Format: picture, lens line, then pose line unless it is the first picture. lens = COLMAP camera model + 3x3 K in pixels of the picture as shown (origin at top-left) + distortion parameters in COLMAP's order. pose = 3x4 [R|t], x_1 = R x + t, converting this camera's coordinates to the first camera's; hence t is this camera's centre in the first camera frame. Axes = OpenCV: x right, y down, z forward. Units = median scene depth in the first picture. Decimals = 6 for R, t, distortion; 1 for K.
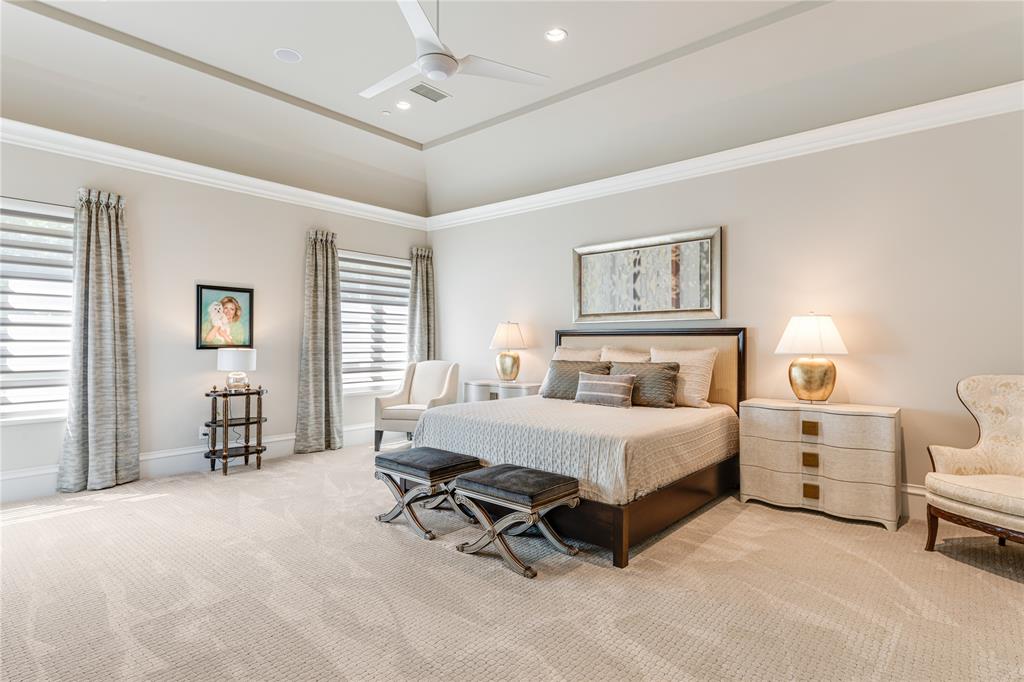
lens RADIAL K [[502.4, 0, 511.6], [0, 502.4, 341.4], [0, 0, 1]] dist [0.009049, -0.006055]
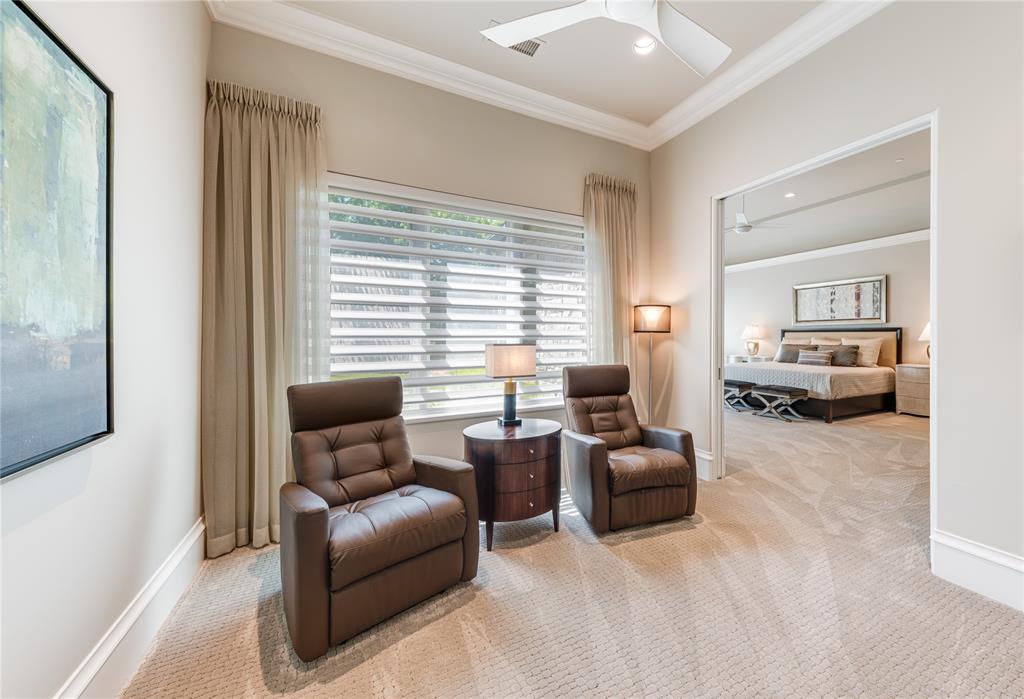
lens RADIAL K [[379.6, 0, 542.9], [0, 379.6, 339.5], [0, 0, 1]] dist [-0.000578, -0.000096]
pose [[0.926264, 0.000557, -0.376876, -0.256128], [0.003265, 0.999950, 0.009501, 0.001073], [0.376862, -0.010031, 0.926215, -0.846619]]
